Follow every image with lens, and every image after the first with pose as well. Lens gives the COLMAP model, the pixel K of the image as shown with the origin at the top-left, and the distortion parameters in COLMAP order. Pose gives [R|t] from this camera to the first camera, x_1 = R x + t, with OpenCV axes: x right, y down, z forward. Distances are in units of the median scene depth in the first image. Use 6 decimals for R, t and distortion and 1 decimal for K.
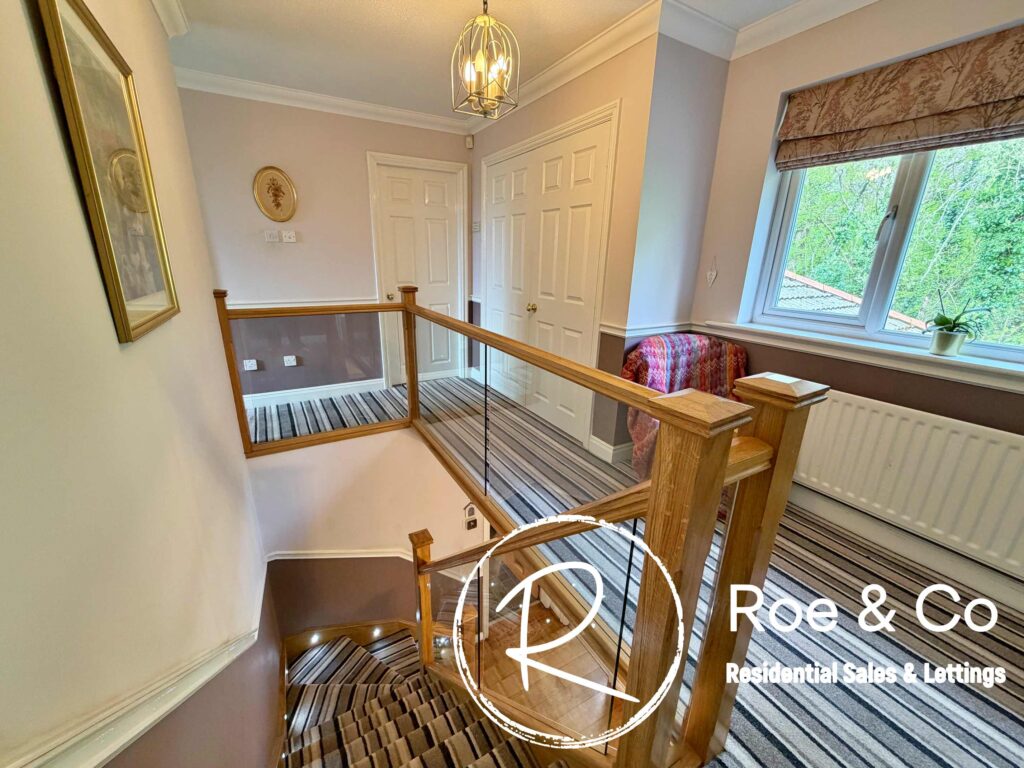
lens RADIAL K [[410.0, 0, 508.1], [0, 410.0, 384.5], [0, 0, 1]] dist [0.004588, -0.000327]
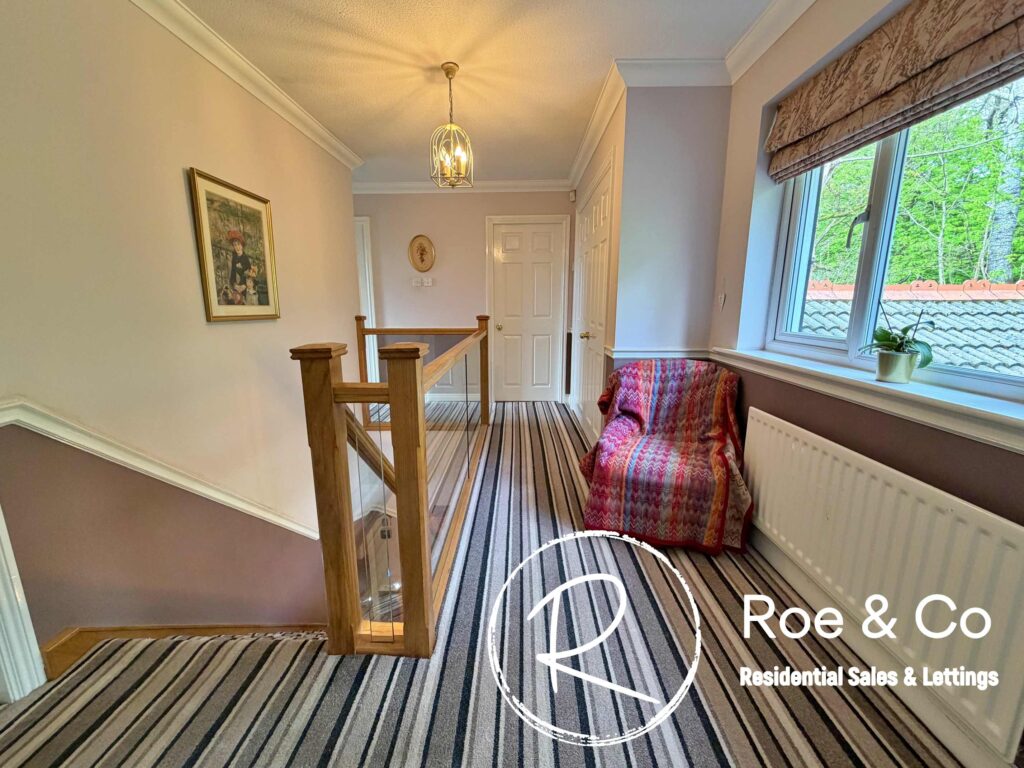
lens RADIAL K [[410.0, 0, 505.2], [0, 410.0, 380.4], [0, 0, 1]] dist [0.004588, -0.000327]
pose [[0.855492, 0.077248, -0.512021, 0.649127], [-0.136133, 0.987579, -0.078459, 0.064818], [0.499601, 0.136824, 0.855382, -0.017684]]
